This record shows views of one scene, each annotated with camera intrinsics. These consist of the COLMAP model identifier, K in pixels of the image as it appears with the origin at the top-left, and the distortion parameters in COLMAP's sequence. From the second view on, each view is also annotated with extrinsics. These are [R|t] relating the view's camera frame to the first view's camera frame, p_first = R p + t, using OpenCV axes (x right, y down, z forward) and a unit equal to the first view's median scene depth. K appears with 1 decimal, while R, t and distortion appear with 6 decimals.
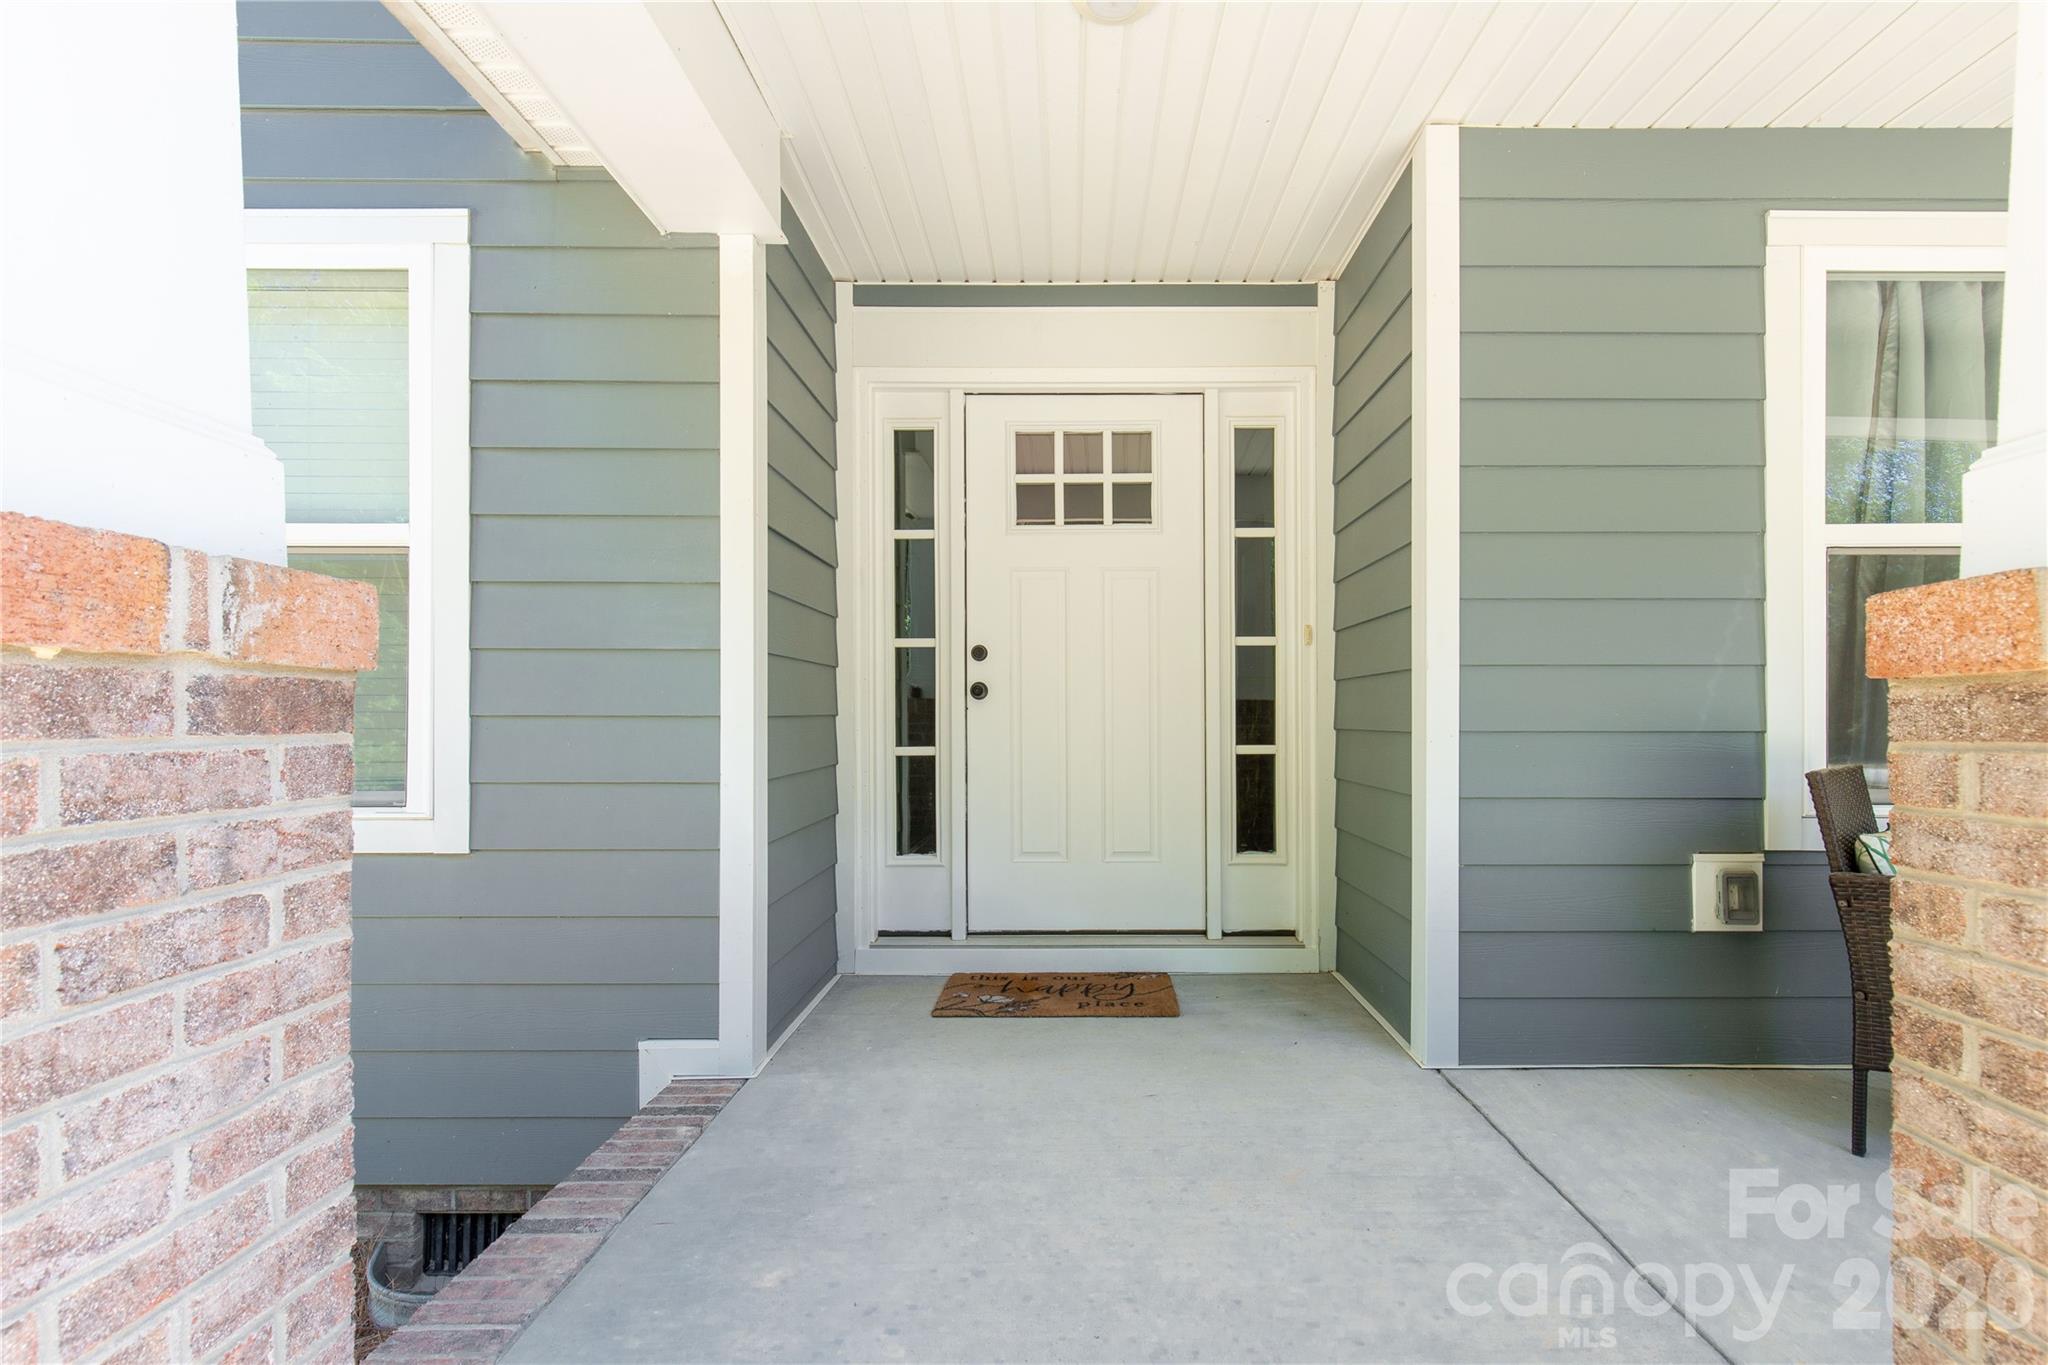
lens RADIAL K [[937.3, 0, 1086.6], [0, 937.3, 723.9], [0, 0, 1]] dist [0.003814, 0.000789]
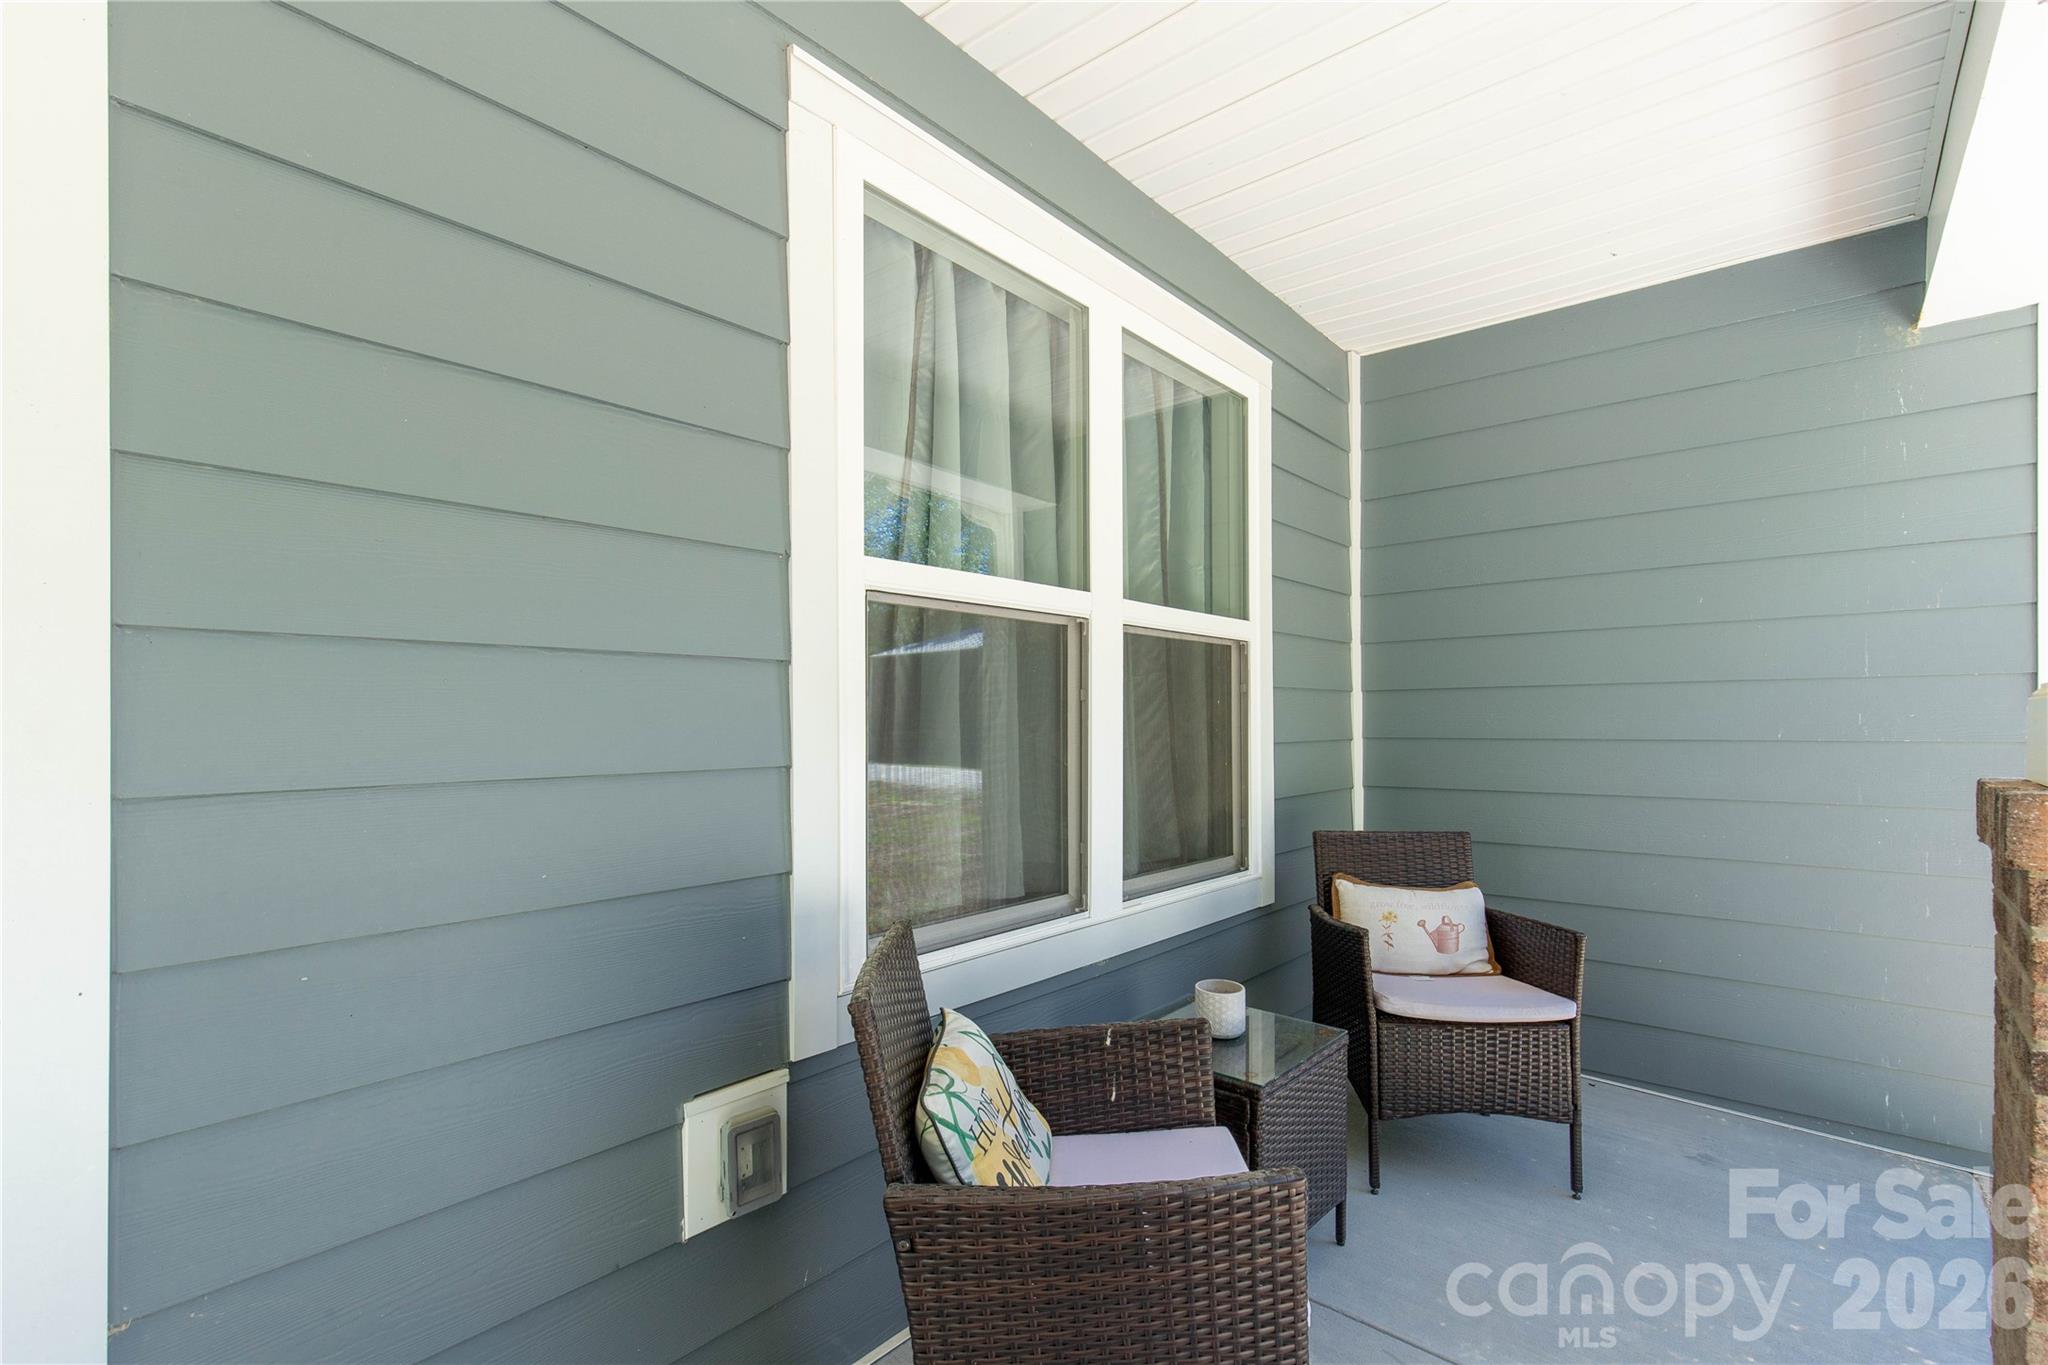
lens RADIAL K [[944.1, 0, 1024.0], [0, 944.1, 682.5], [0, 0, 1]] dist [0.004079, 0.000423]
pose [[0.653372, 0.020239, 0.756766, 0.343775], [0.009409, 0.999348, -0.034850, -0.094914], [-0.756979, 0.029891, 0.652756, 0.465590]]
